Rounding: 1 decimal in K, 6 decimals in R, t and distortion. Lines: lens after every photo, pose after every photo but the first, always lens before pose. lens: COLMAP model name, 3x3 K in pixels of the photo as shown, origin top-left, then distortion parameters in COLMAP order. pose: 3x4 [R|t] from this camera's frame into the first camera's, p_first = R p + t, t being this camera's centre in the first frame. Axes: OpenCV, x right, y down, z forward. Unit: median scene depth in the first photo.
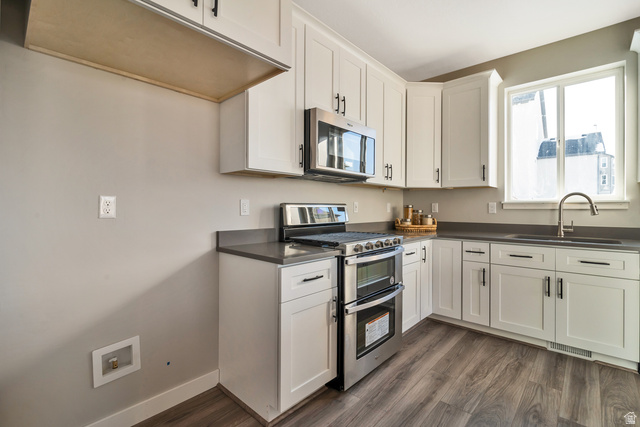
lens RADIAL K [[295.1, 0, 320.0], [0, 295.1, 208.3], [0, 0, 1]] dist [-0.002117, 0.000086]
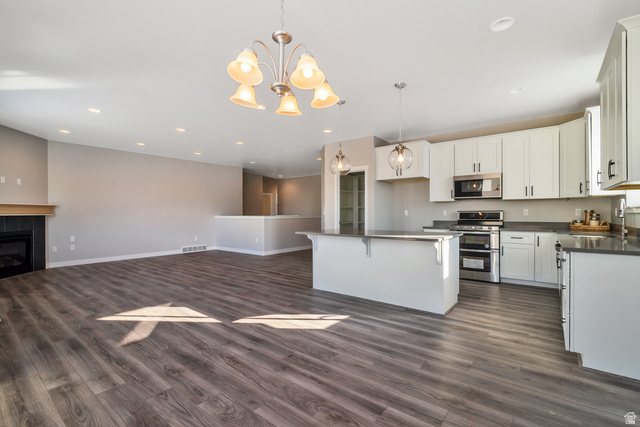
lens RADIAL K [[295.1, 0, 320.0], [0, 295.1, 208.3], [0, 0, 1]] dist [-0.002117, 0.000086]
pose [[0.064847, -0.020219, -0.997690, 1.919338], [0.002221, 0.999795, -0.020117, 0.006211], [0.997893, -0.000912, 0.064879, -0.302101]]
